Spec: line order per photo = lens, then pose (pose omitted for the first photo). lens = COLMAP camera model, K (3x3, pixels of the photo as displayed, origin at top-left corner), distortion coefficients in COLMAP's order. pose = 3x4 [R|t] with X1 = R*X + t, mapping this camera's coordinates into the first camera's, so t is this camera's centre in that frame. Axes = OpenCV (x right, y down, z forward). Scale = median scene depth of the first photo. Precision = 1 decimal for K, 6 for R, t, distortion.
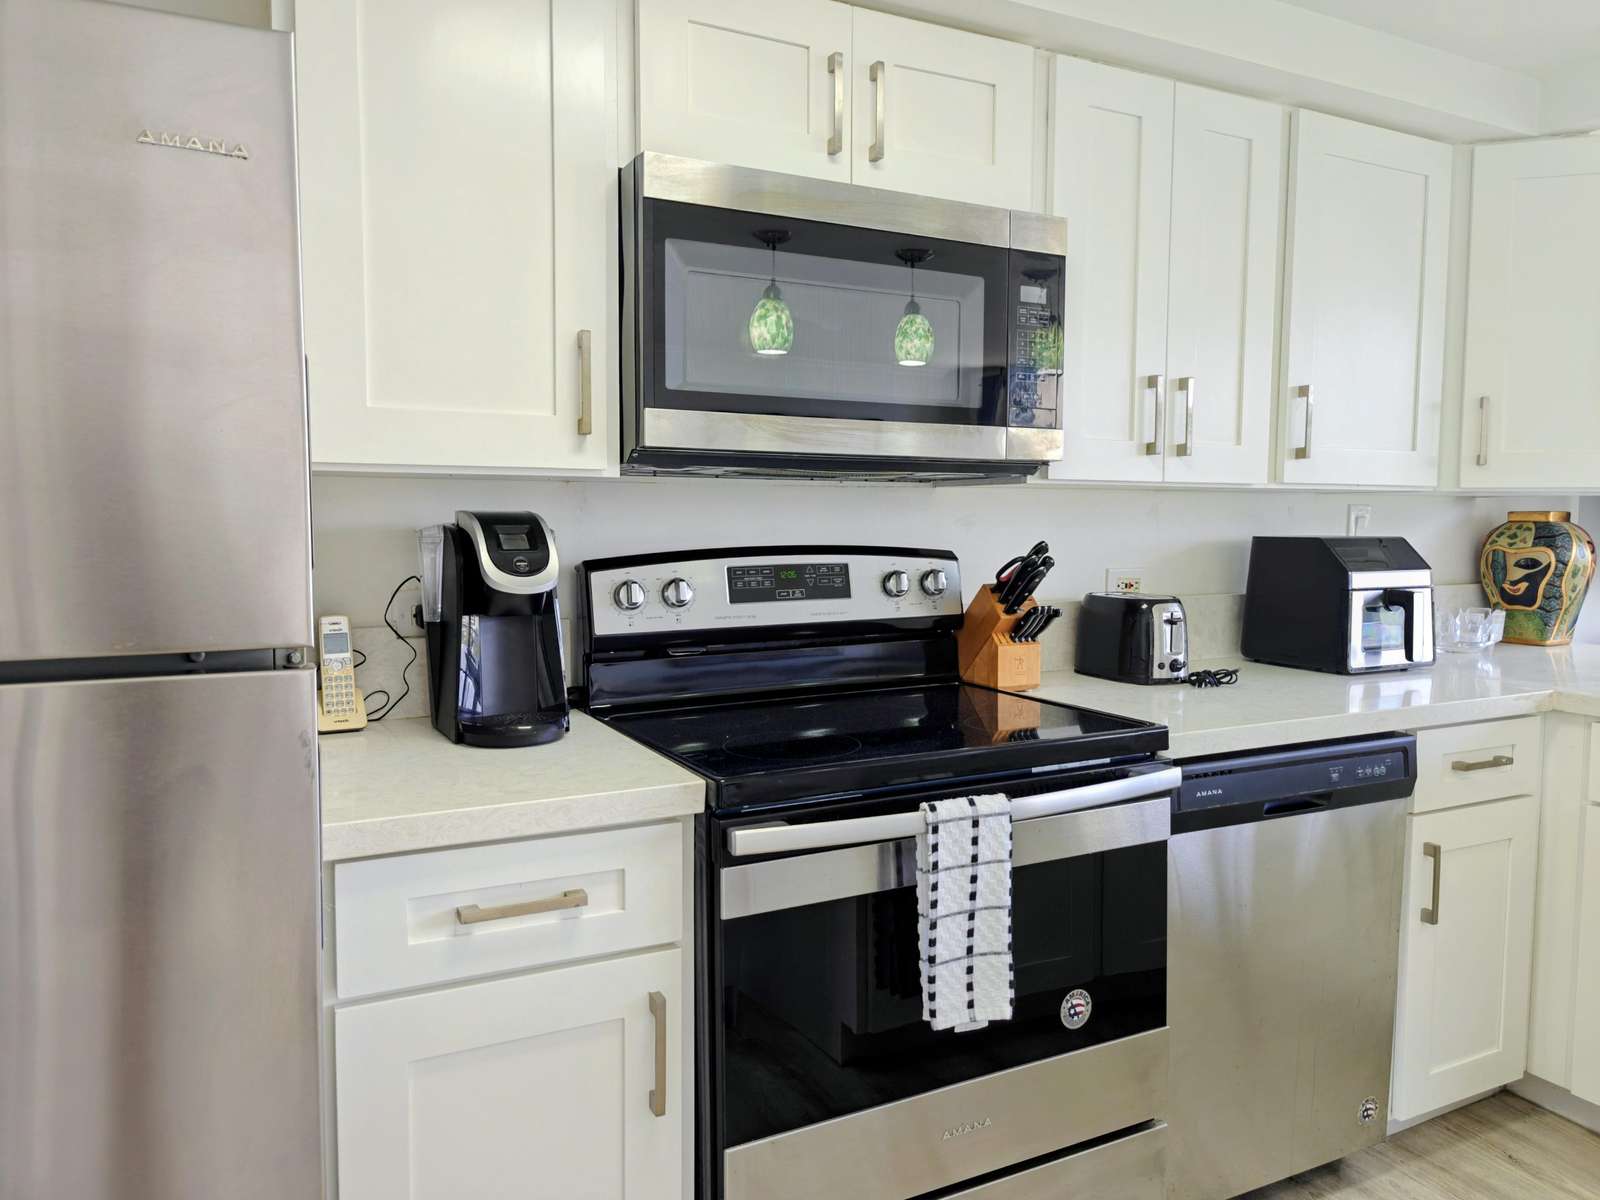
lens RADIAL K [[1100.4, 0, 793.9], [0, 1100.4, 601.2], [0, 0, 1]] dist [0.026178, -0.042455]
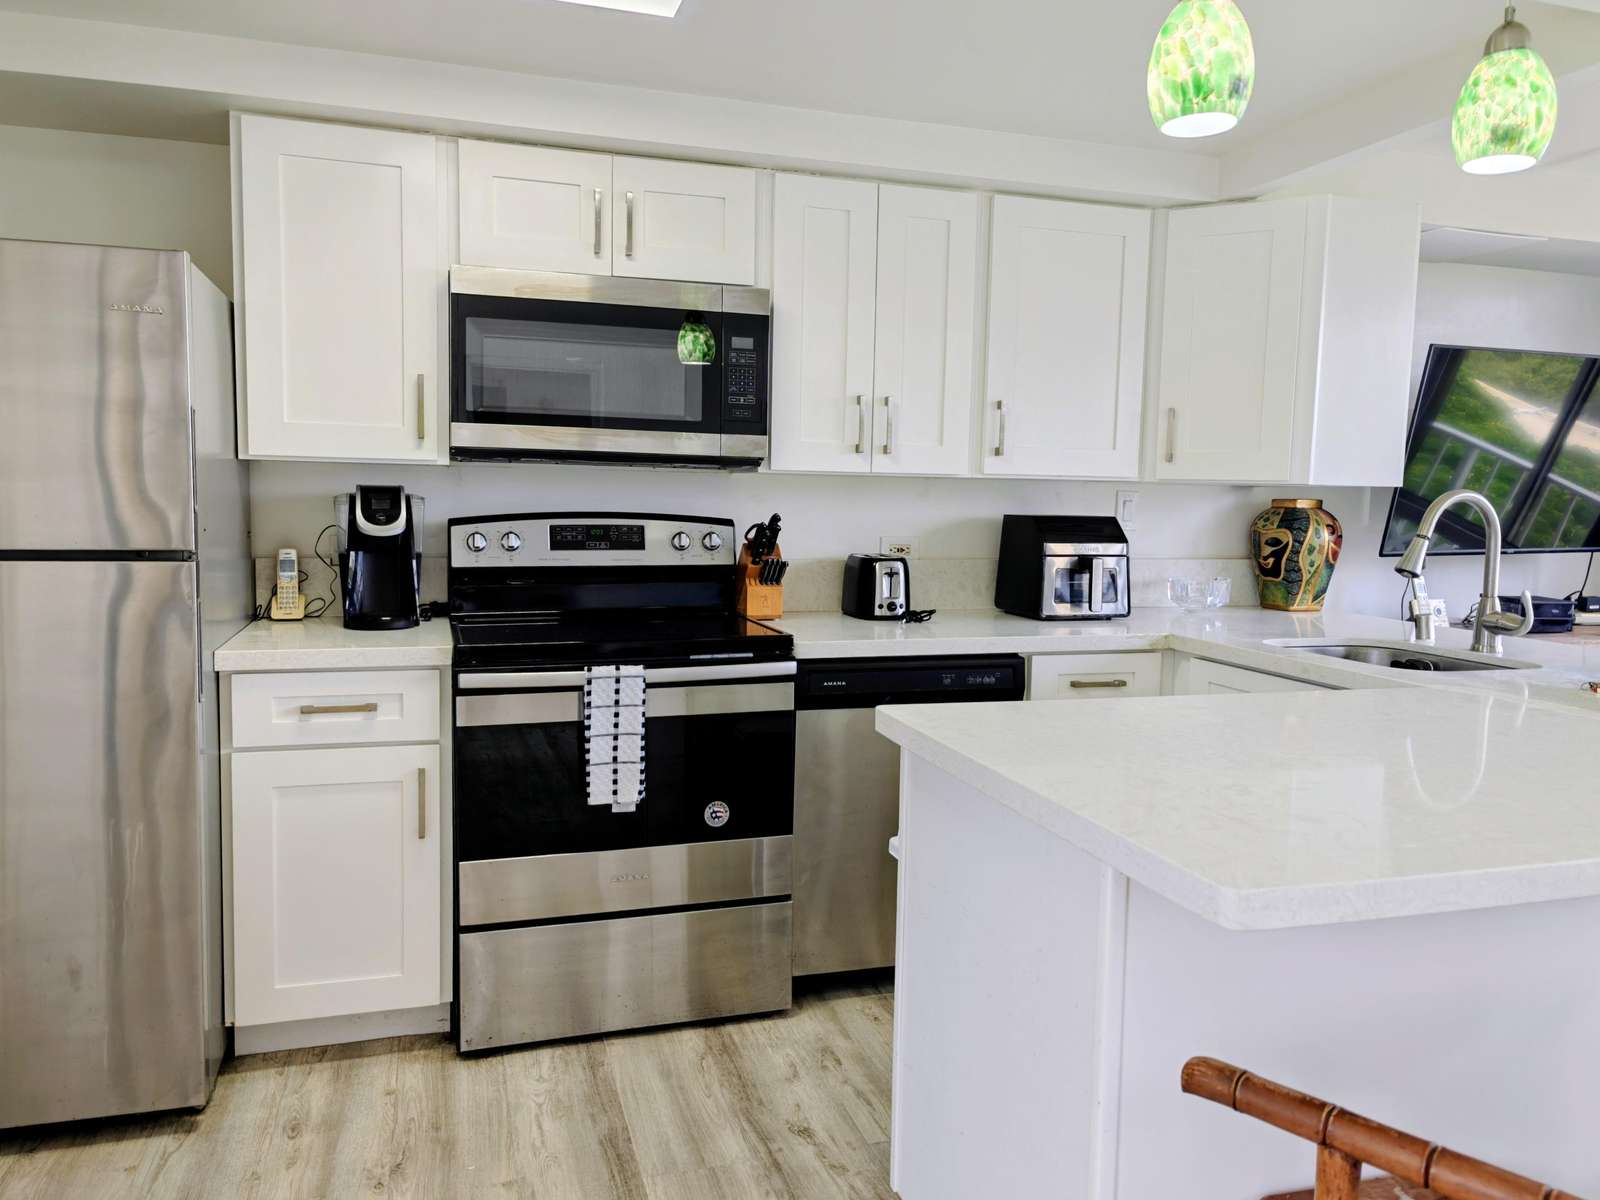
lens RADIAL K [[1140.9, 0, 800.0], [0, 1140.9, 600.0], [0, 0, 1]] dist [0.003512, -0.004953]
pose [[0.987781, 0.030428, -0.152850, 0.508878], [-0.028295, 0.999470, 0.016112, 0.034882], [0.153259, -0.011591, 0.988118, -0.465254]]
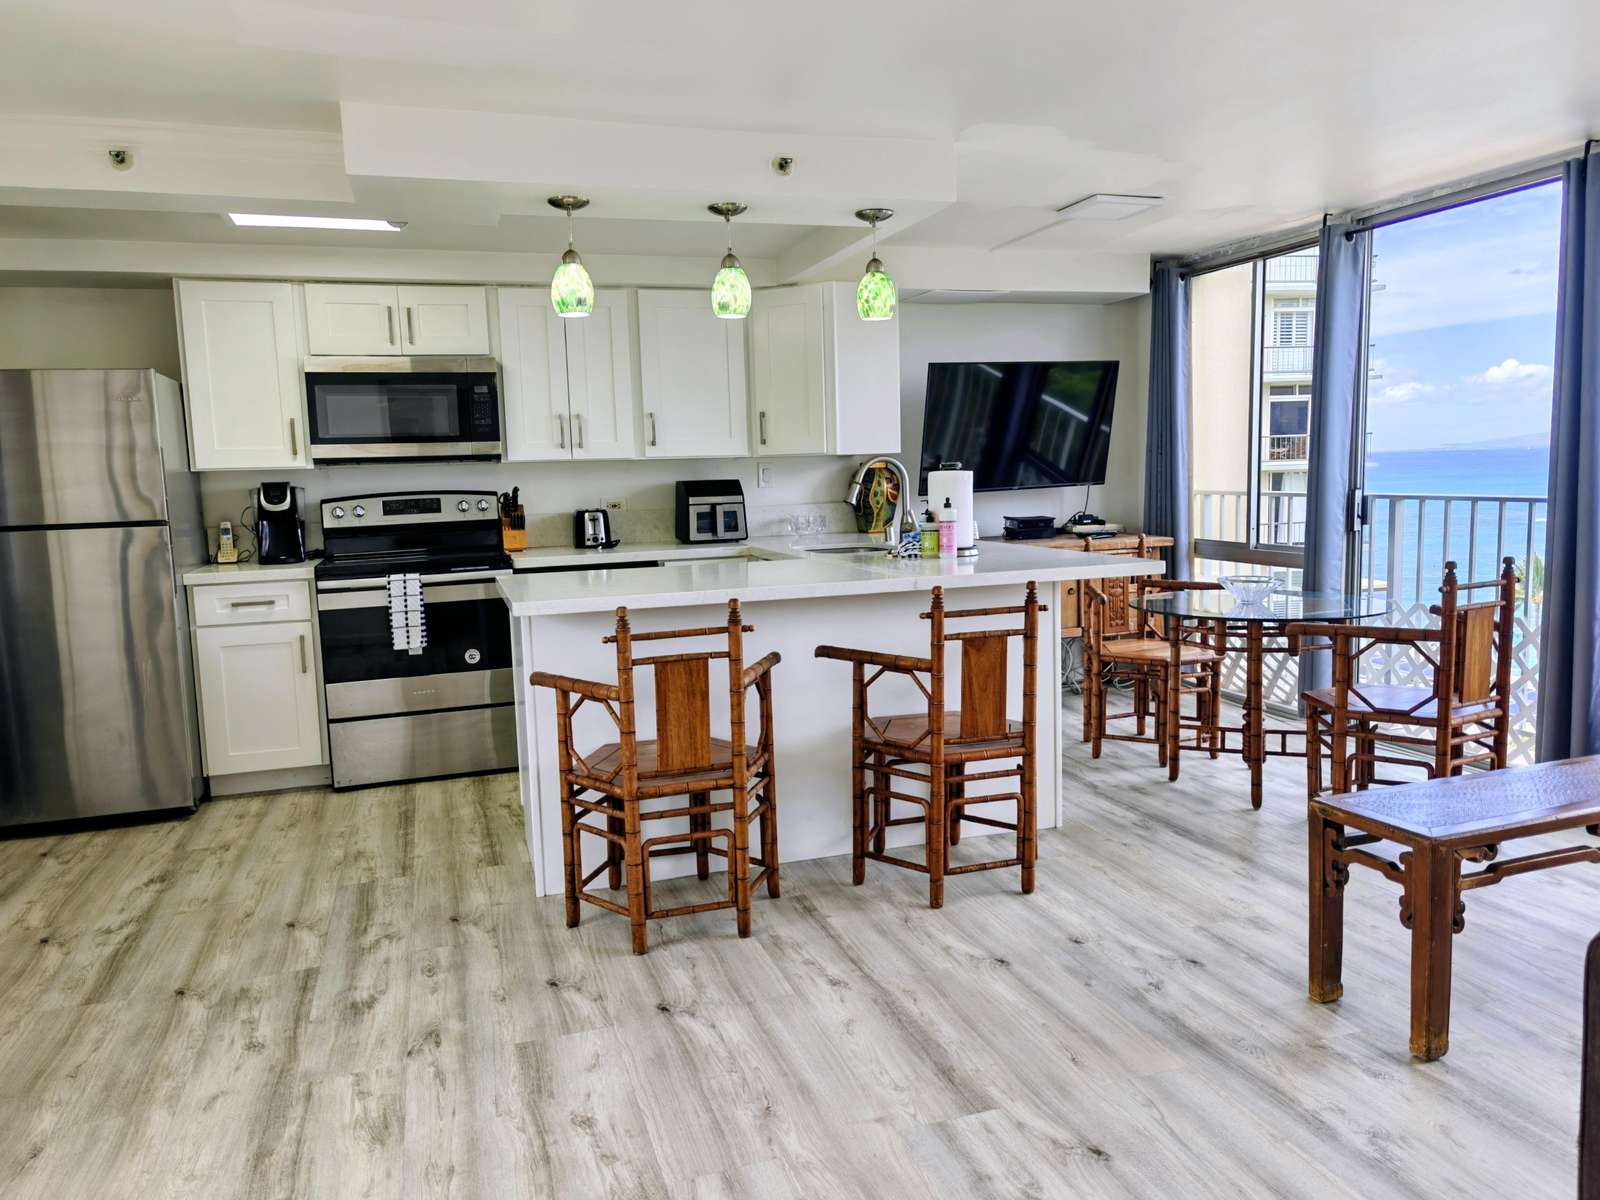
lens RADIAL K [[1123.5, 0, 806.3], [0, 1123.5, 610.2], [0, 0, 1]] dist [-0.000919, -0.001368]
pose [[0.990472, -0.015608, -0.136826, 1.239372], [0.022422, 0.998576, 0.048403, 0.115044], [0.135876, -0.051010, 0.989412, -1.404601]]
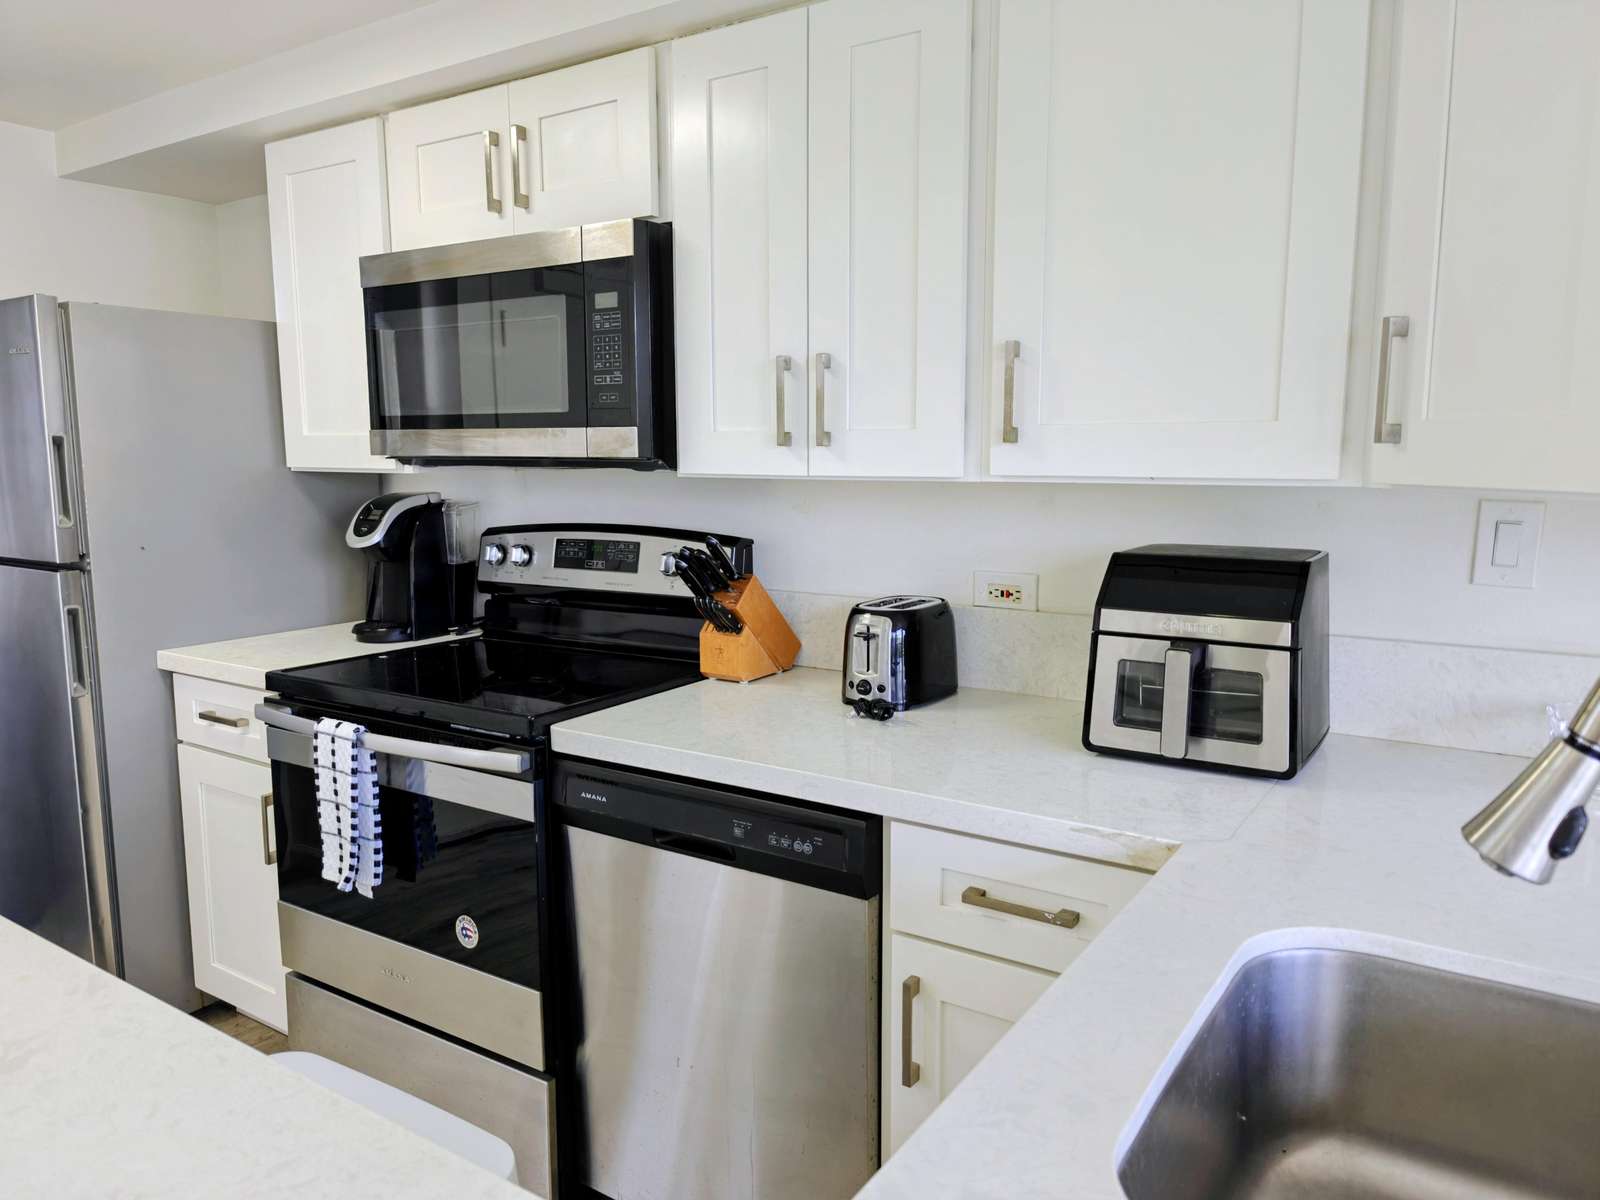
lens RADIAL K [[1140.9, 0, 800.0], [0, 1140.9, 600.0], [0, 0, 1]] dist [0.003512, -0.004953]
pose [[0.500694, 0.113462, -0.858156, 1.216712], [-0.059080, 0.993540, 0.096892, -0.104753], [0.863606, 0.002187, 0.504163, 0.581583]]
